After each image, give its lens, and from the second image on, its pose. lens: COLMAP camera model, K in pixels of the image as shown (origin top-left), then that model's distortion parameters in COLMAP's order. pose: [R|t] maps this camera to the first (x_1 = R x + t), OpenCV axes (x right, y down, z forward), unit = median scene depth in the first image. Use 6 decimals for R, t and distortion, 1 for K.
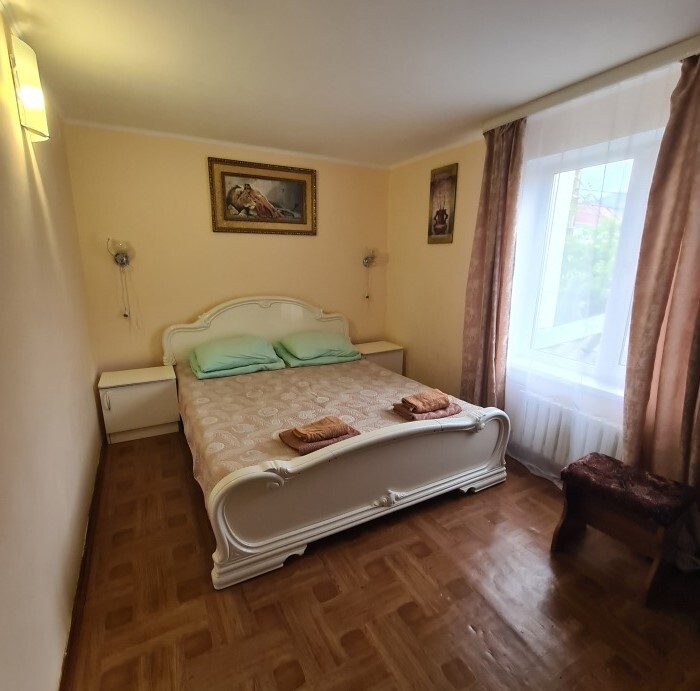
lens RADIAL K [[384.2, 0, 346.4], [0, 384.2, 353.6], [0, 0, 1]] dist [0.000280, -0.000603]
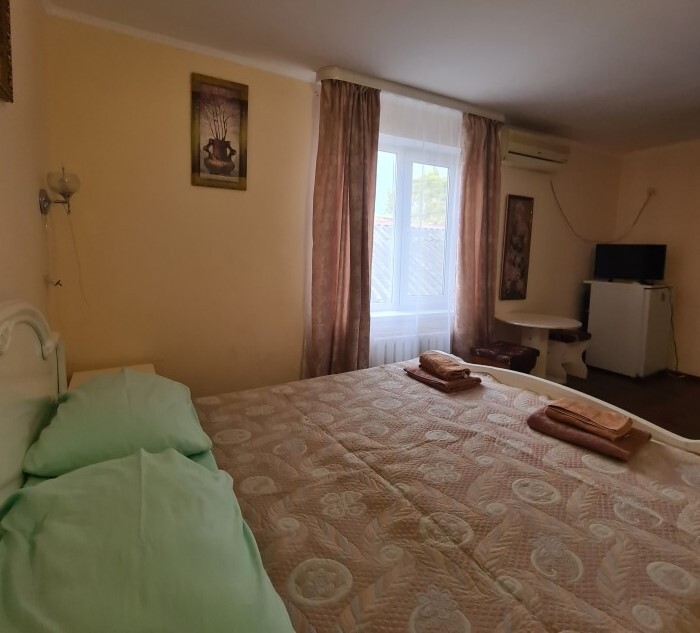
lens RADIAL K [[387.8, 0, 327.9], [0, 387.8, 289.7], [0, 0, 1]] dist [-0.004644, -0.000665]
pose [[-0.028301, -0.112609, 0.993236, -0.708724], [0.217937, 0.969036, 0.116075, -0.227722], [-0.975552, 0.219748, -0.002883, 1.299749]]
